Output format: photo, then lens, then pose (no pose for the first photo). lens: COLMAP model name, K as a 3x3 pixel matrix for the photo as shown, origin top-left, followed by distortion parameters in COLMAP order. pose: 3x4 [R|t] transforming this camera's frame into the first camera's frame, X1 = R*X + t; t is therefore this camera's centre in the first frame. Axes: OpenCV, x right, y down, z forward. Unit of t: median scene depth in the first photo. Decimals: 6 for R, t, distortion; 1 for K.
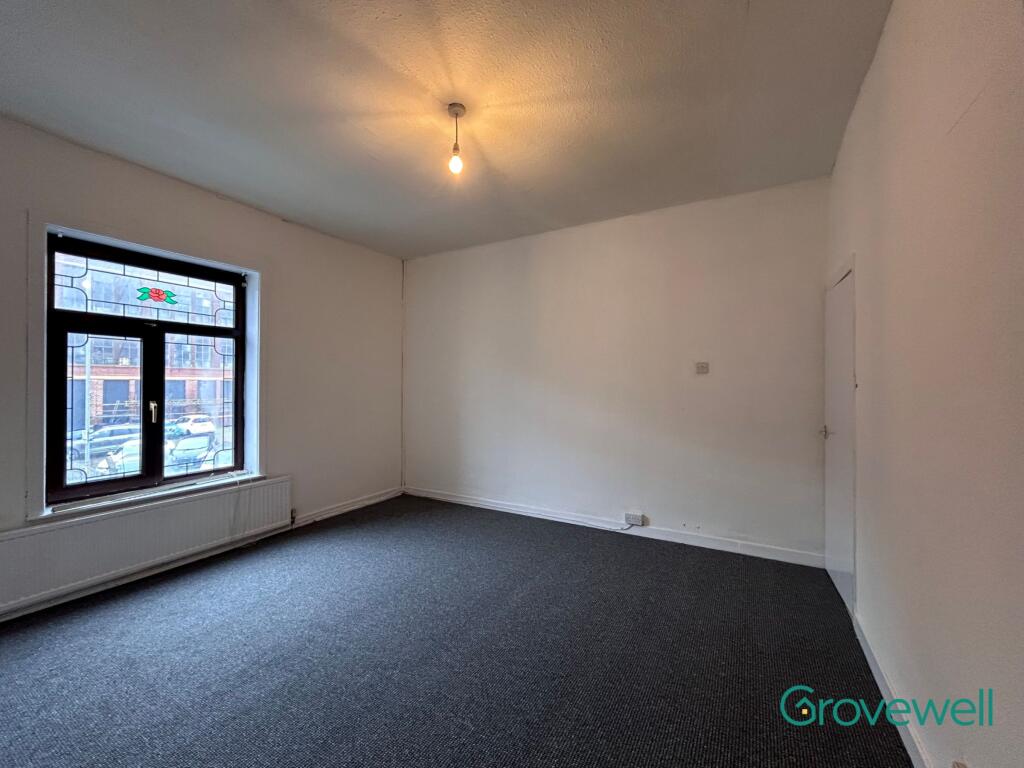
lens RADIAL K [[417.0, 0, 510.8], [0, 417.0, 382.2], [0, 0, 1]] dist [0.000080, -0.000191]
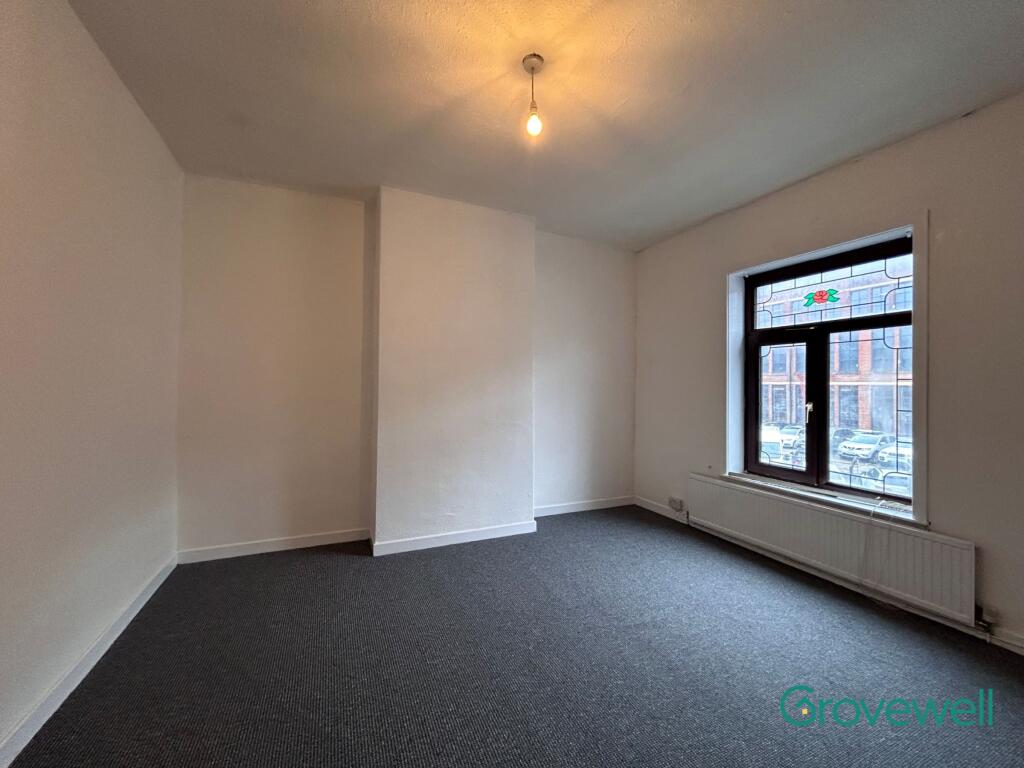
lens RADIAL K [[417.0, 0, 510.8], [0, 417.0, 382.2], [0, 0, 1]] dist [0.000080, -0.000191]
pose [[-0.586927, -0.011754, -0.809555, 0.398996], [-0.007823, 0.999930, -0.008847, 0.010196], [0.809602, 0.001140, -0.586978, 0.995556]]
